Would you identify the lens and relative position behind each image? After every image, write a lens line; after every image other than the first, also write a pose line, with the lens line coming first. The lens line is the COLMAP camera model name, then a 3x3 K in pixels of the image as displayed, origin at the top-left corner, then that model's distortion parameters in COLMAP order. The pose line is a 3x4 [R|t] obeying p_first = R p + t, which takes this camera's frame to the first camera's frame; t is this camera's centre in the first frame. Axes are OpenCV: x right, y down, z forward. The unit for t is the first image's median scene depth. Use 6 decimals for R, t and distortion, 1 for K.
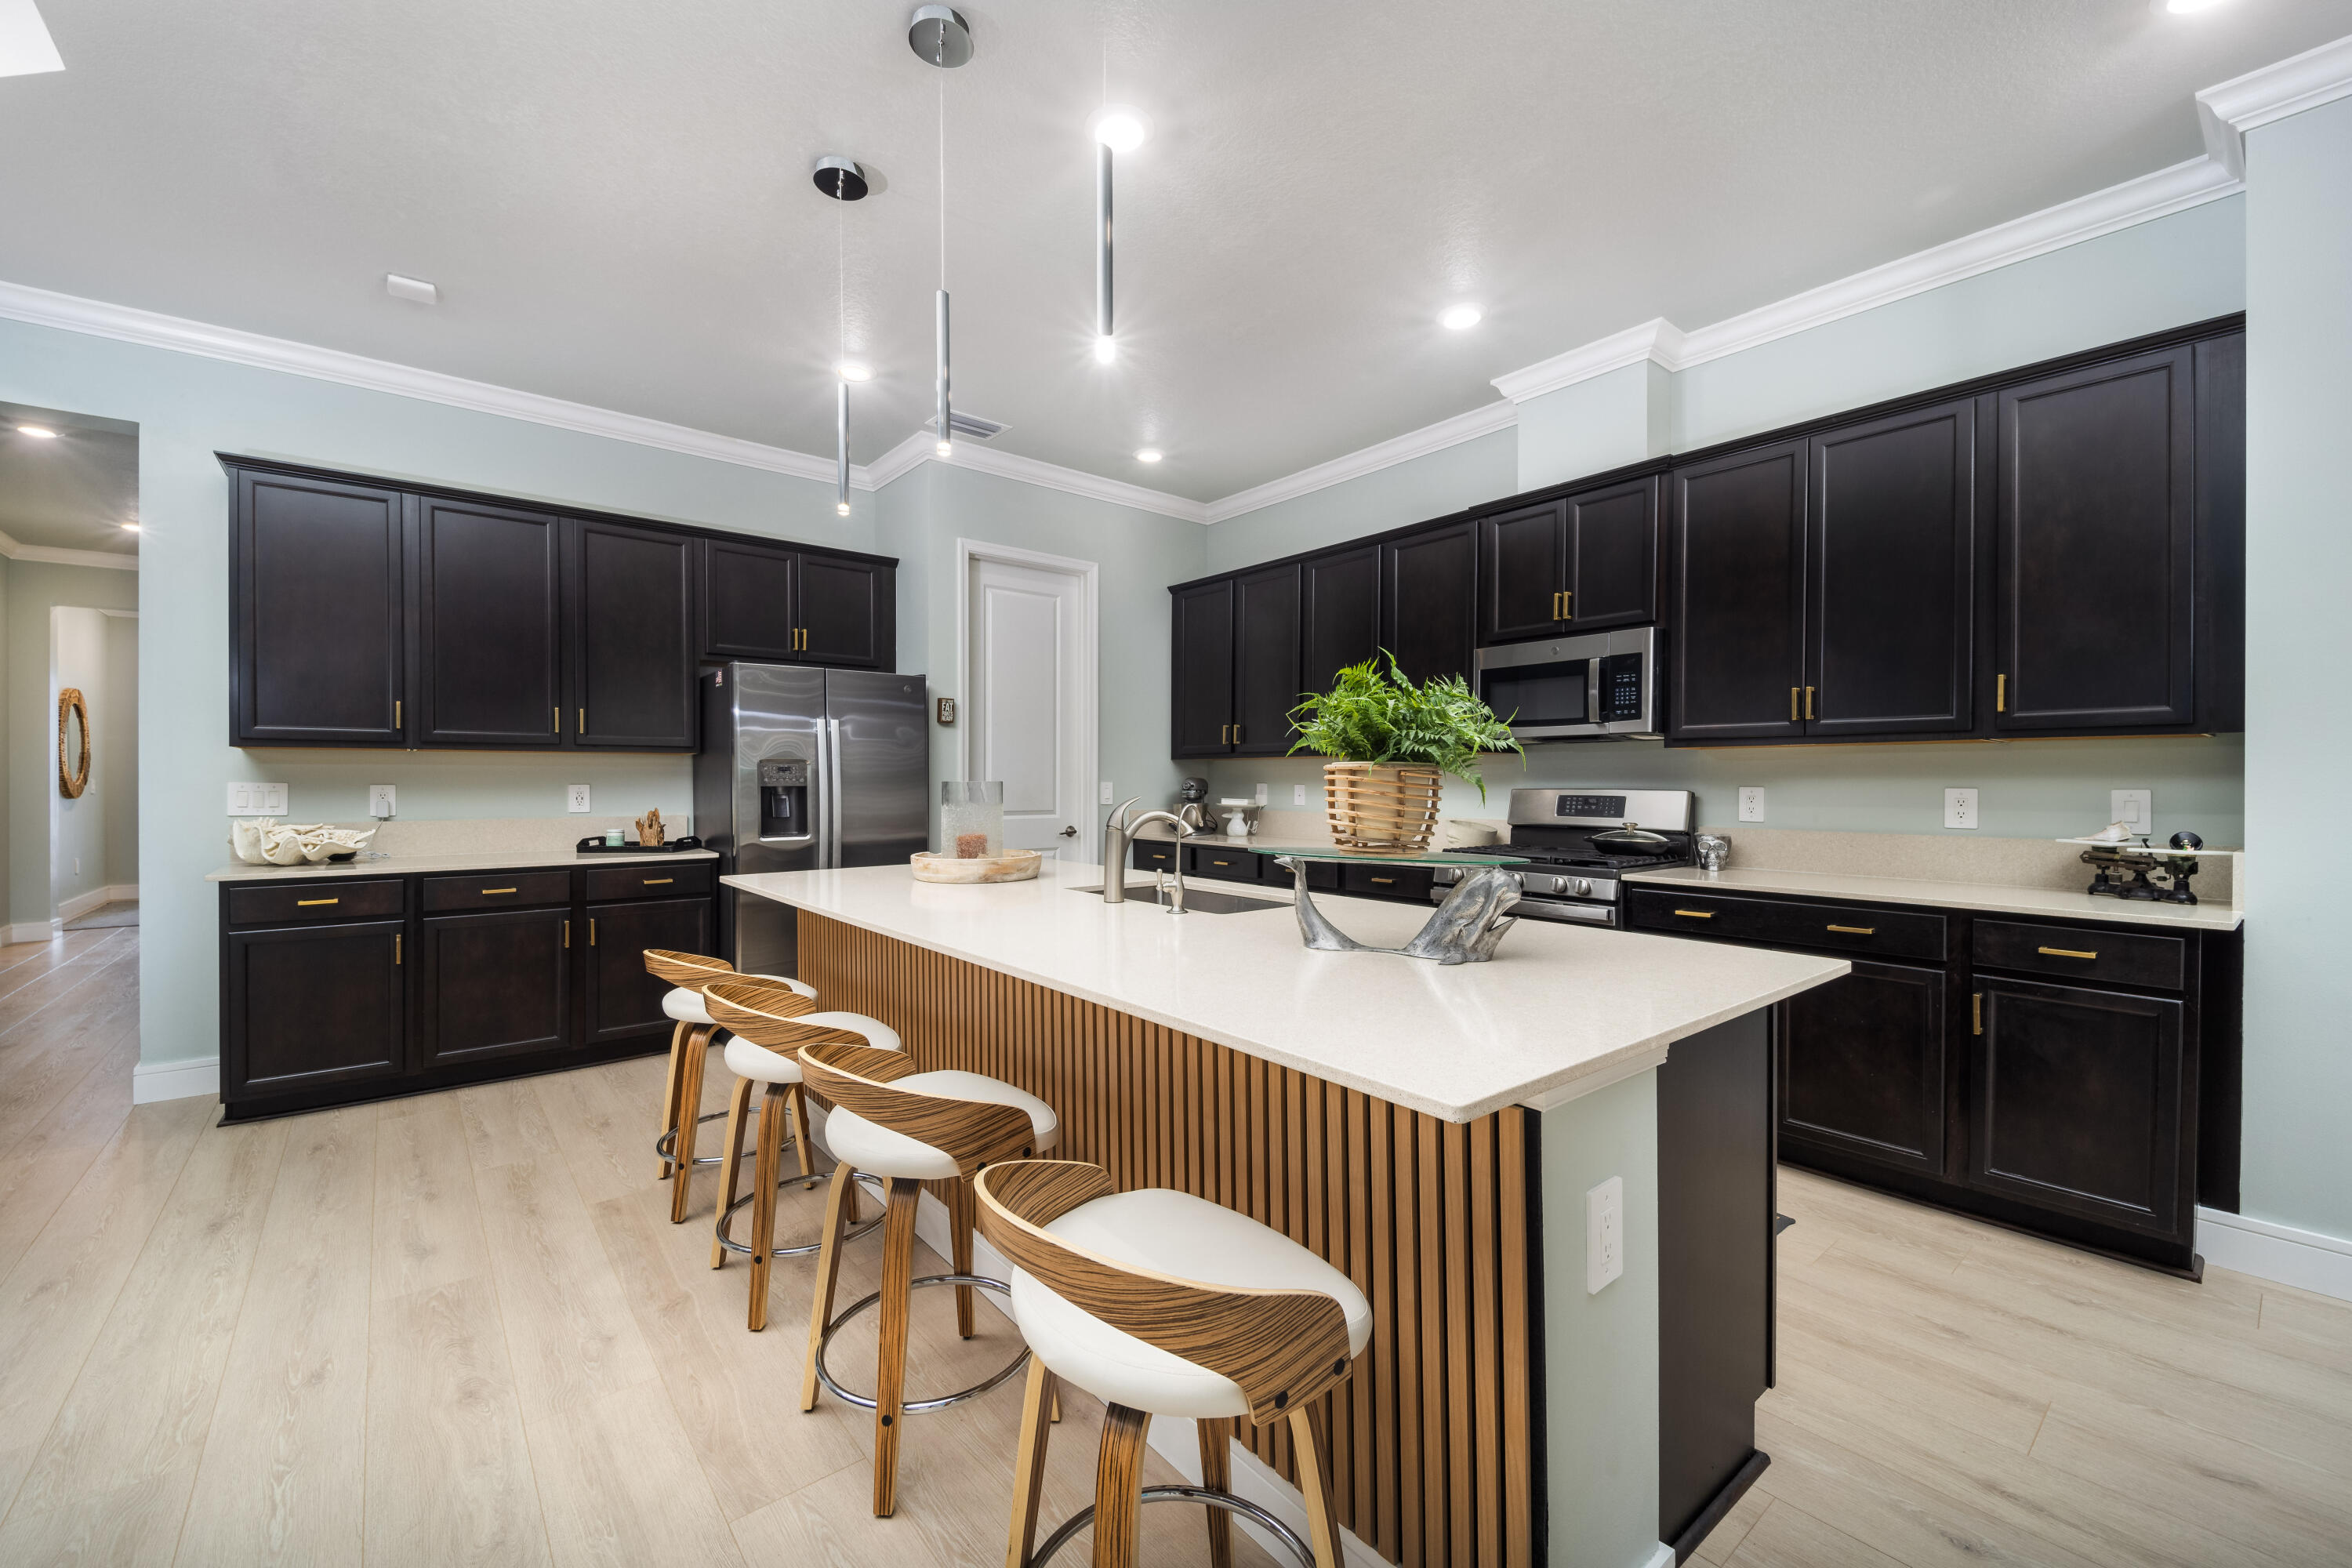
lens RADIAL K [[963.9, 0, 1121.9], [0, 963.9, 781.7], [0, 0, 1]] dist [-0.010590, -0.000920]
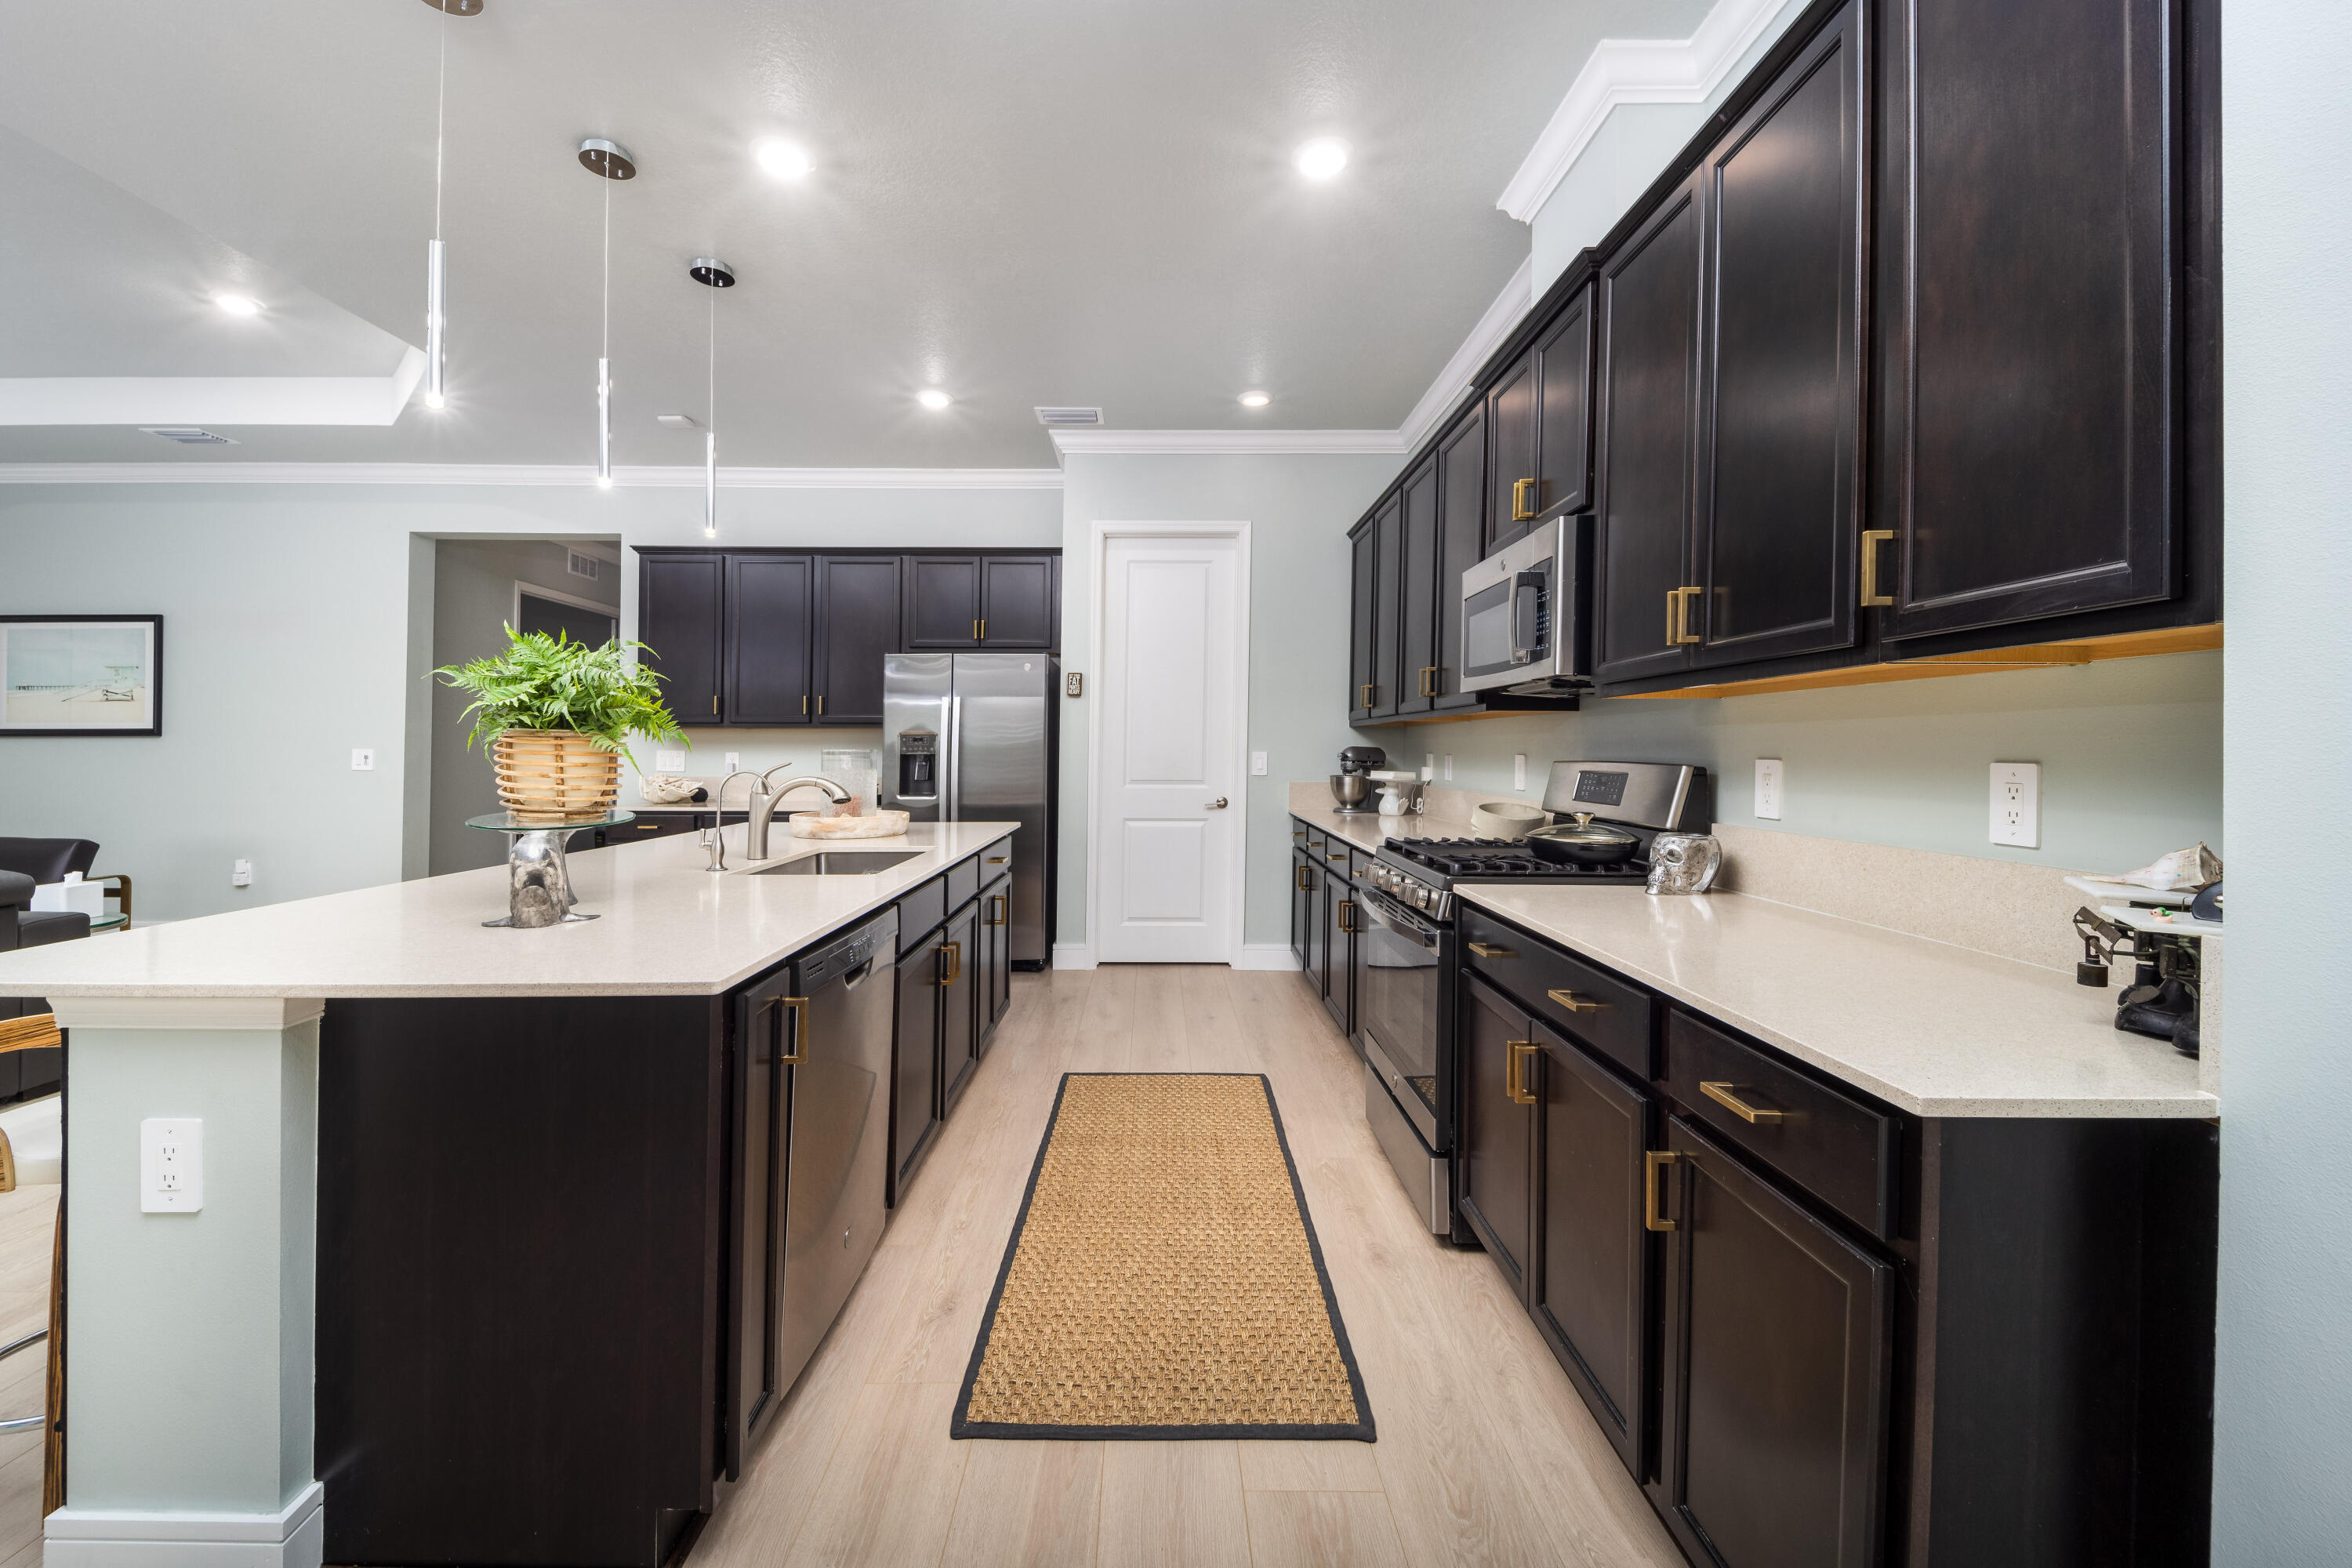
lens RADIAL K [[963.9, 0, 1169.7], [0, 963.9, 770.6], [0, 0, 1]] dist [-0.010590, -0.000920]
pose [[0.768290, 0.015885, -0.639905, 0.659429], [-0.005445, 0.999818, 0.018281, 0.002693], [0.640079, -0.010561, 0.768237, 0.265642]]
